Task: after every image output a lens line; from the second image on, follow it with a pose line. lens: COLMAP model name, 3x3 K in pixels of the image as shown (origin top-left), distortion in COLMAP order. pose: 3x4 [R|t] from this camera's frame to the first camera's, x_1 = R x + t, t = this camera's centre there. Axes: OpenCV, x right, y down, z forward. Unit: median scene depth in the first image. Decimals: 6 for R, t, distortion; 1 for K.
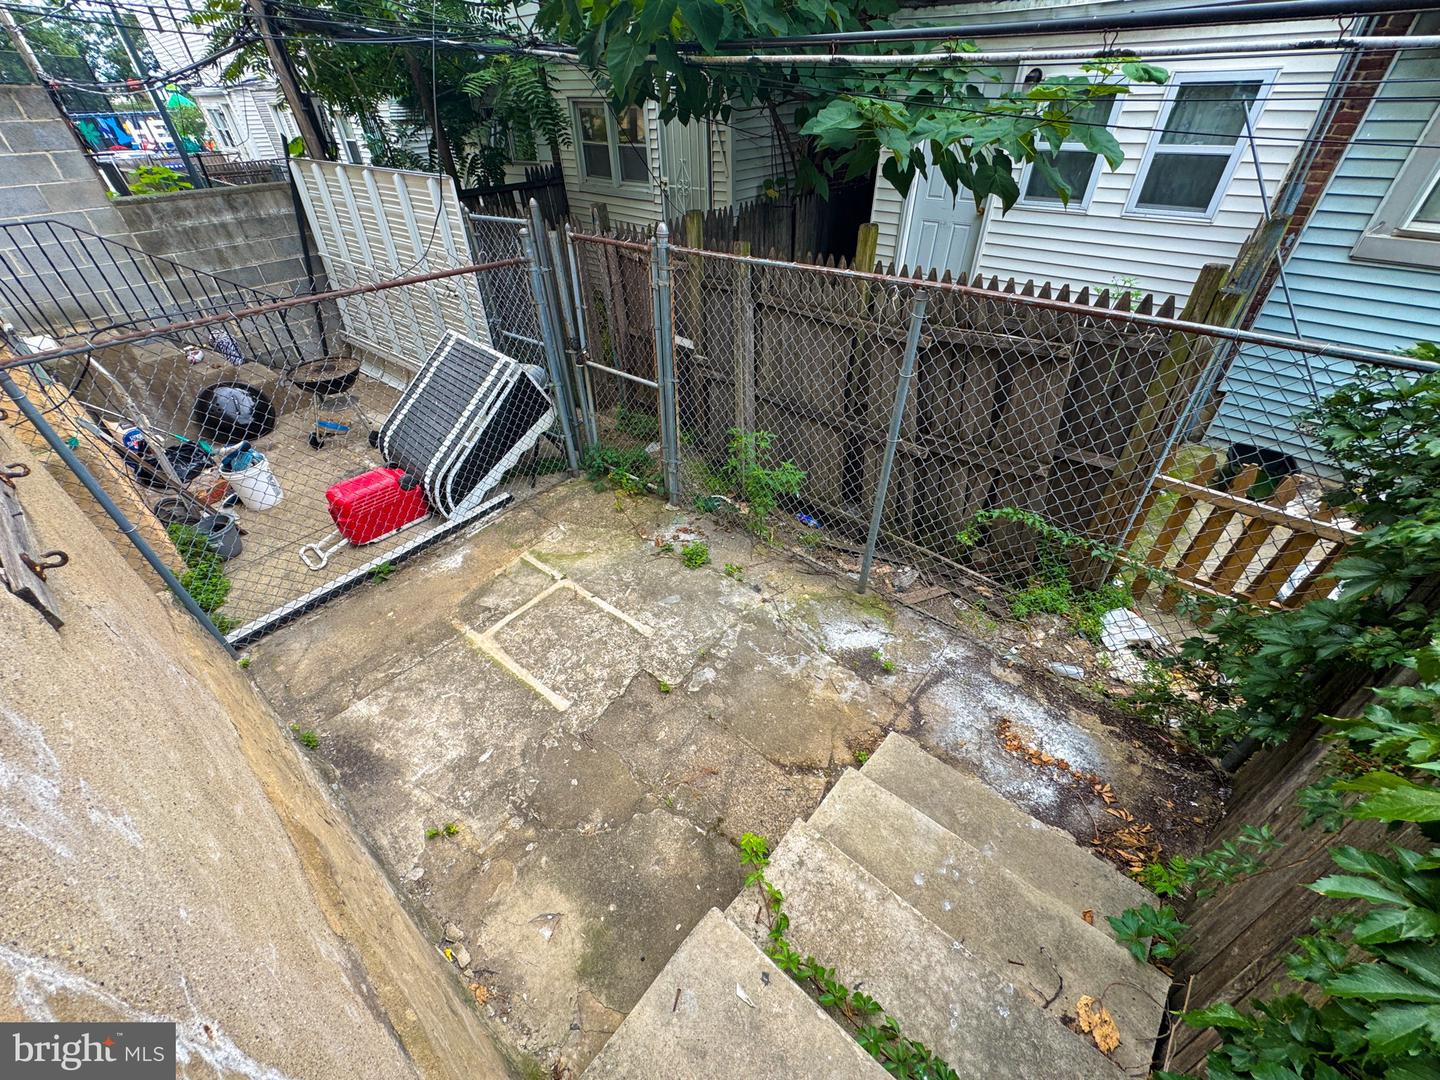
lens RADIAL K [[574.0, 0, 721.7], [0, 574.0, 537.5], [0, 0, 1]] dist [-0.002668, -0.000080]
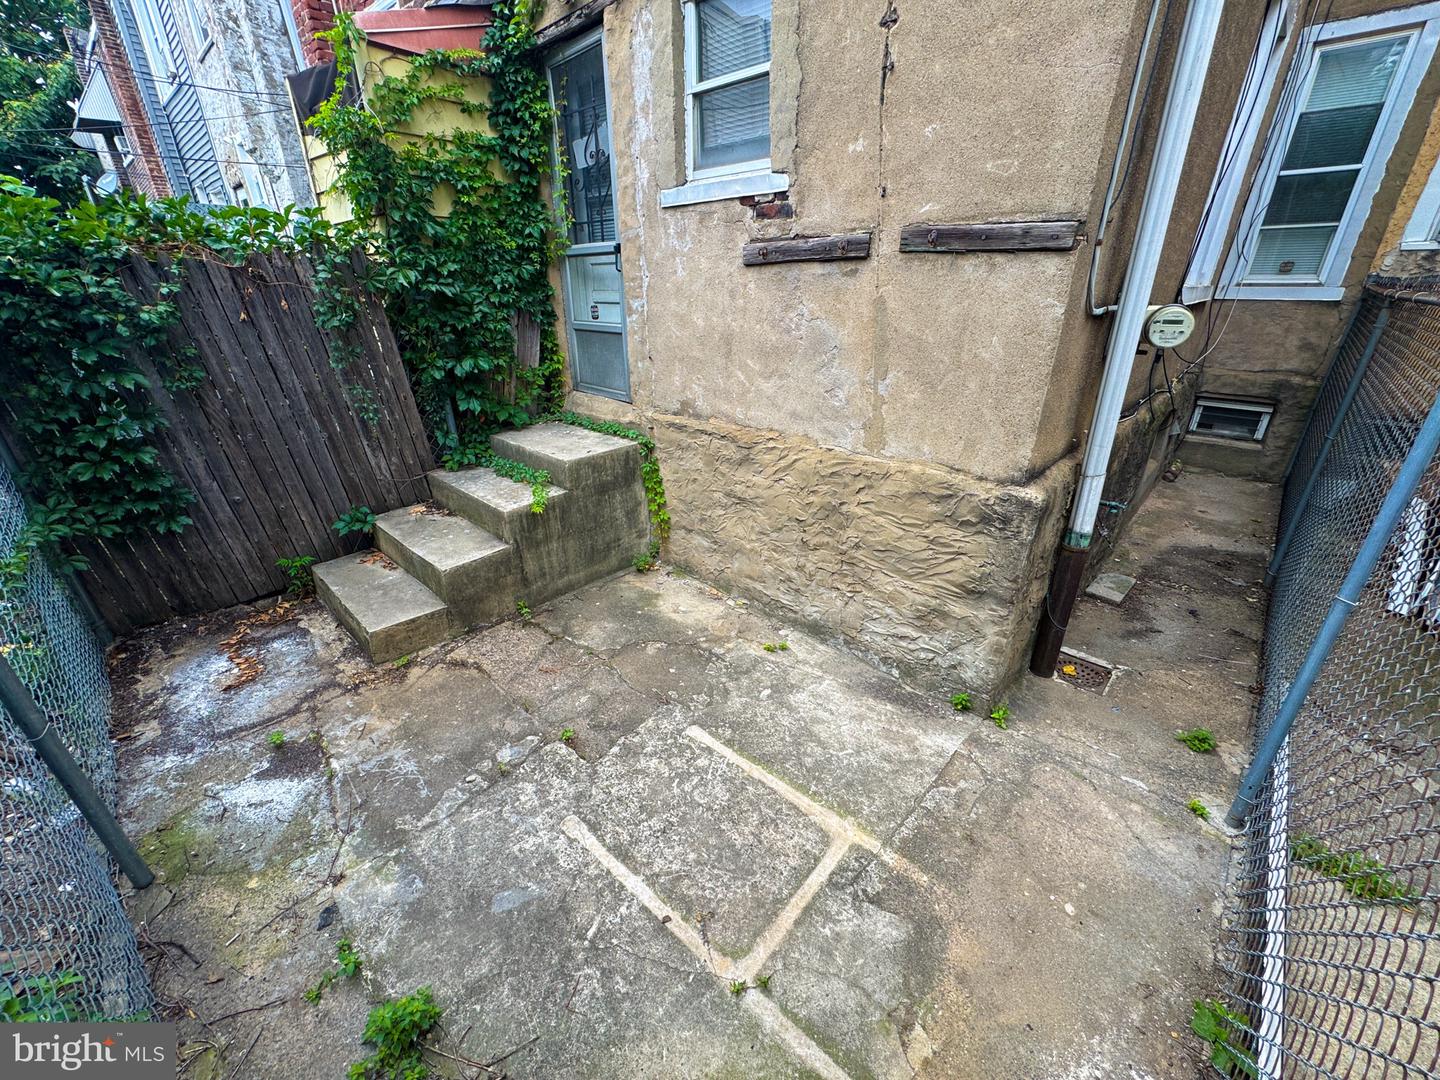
lens RADIAL K [[574.0, 0, 717.0], [0, 574.0, 538.2], [0, 0, 1]] dist [-0.002668, -0.000080]
pose [[-0.998513, 0.004955, 0.054280, -0.349660], [0.050183, 0.472245, 0.880038, -0.558458], [-0.021273, 0.881454, -0.471791, 1.123949]]
